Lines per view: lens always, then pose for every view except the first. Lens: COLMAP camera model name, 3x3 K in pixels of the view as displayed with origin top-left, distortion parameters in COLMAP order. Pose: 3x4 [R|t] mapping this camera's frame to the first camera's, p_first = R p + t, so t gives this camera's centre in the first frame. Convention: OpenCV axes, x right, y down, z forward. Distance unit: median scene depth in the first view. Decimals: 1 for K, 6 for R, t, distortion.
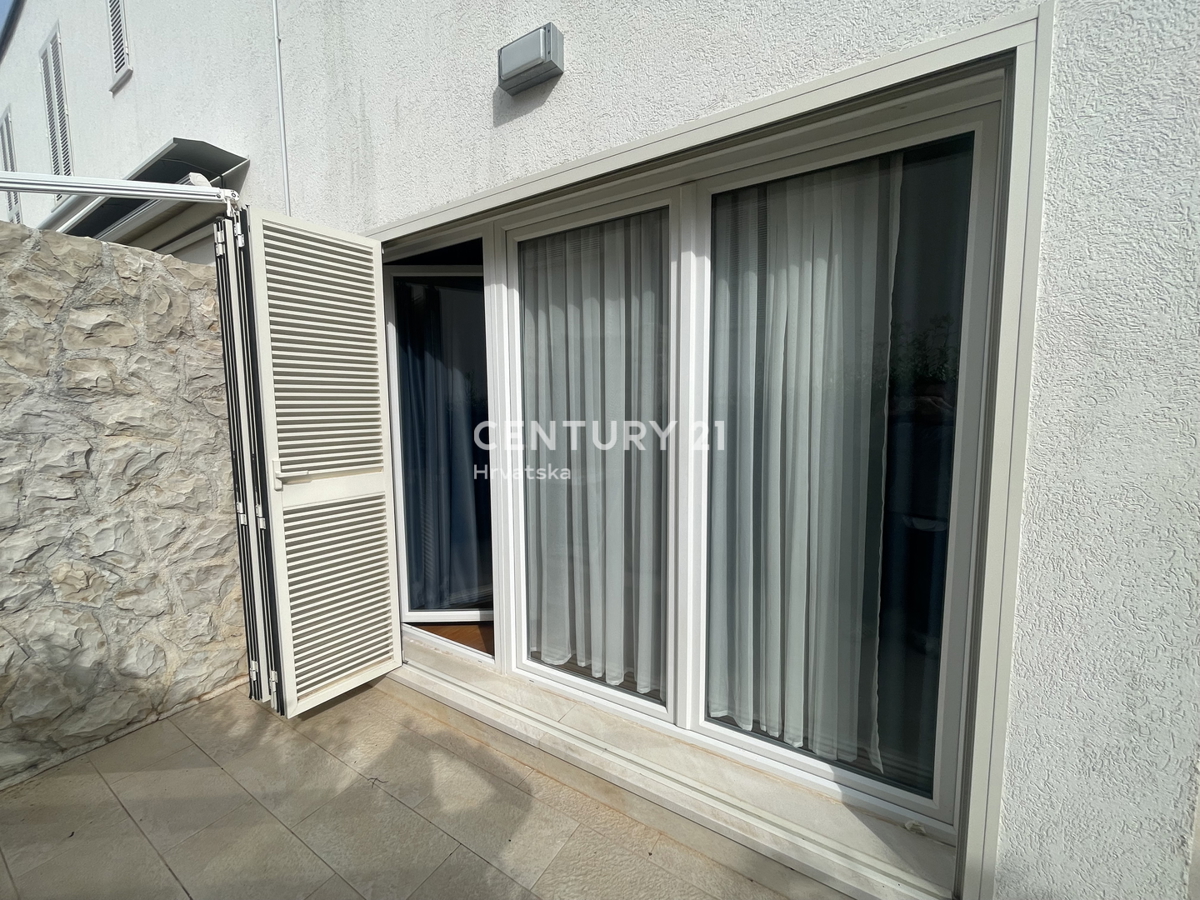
lens RADIAL K [[482.2, 0, 595.0], [0, 482.2, 451.1], [0, 0, 1]] dist [-0.002436, 0.000130]
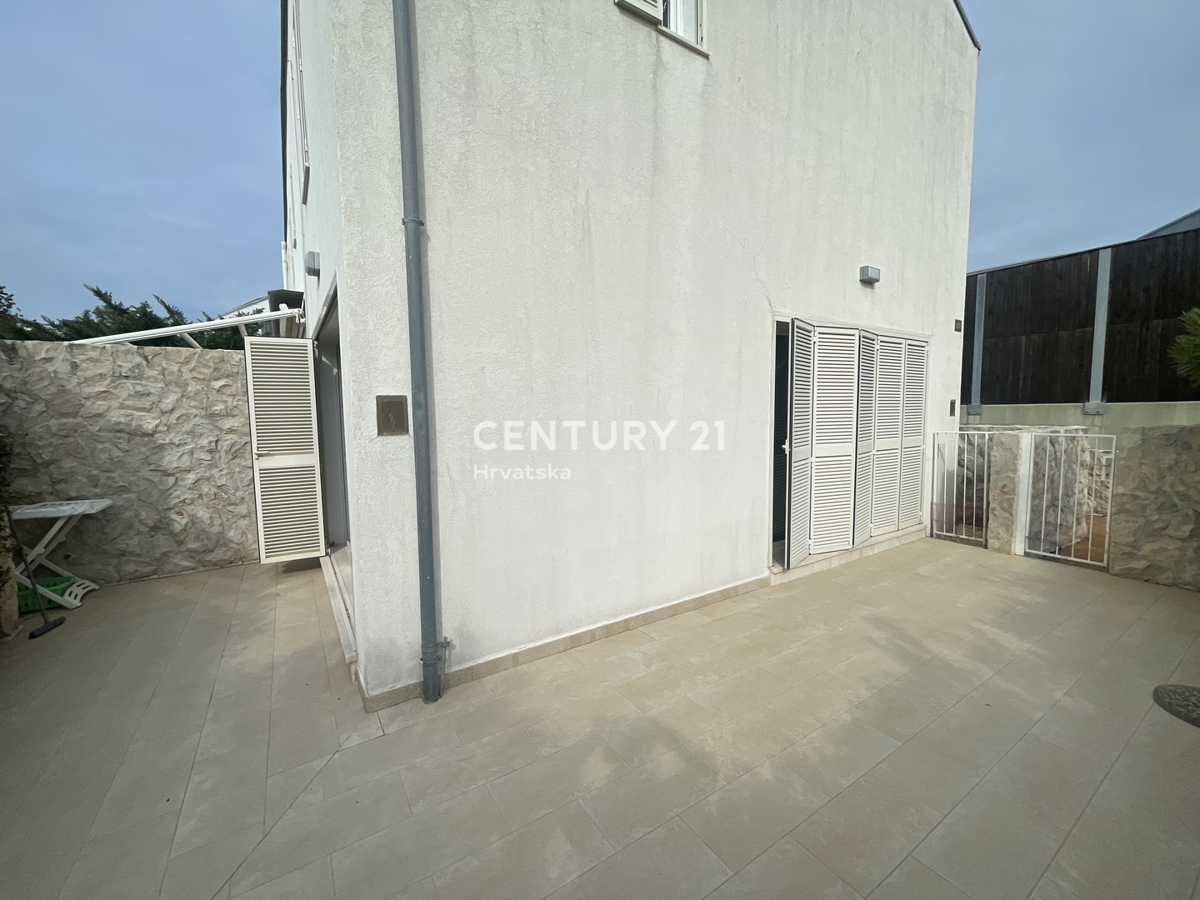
lens RADIAL K [[482.2, 0, 598.0], [0, 482.2, 450.2], [0, 0, 1]] dist [-0.002436, 0.000130]
pose [[0.909940, 0.029869, -0.413663, 1.596241], [-0.032691, 0.999465, 0.000255, -0.013925], [0.413449, 0.013291, 0.910430, -0.362102]]
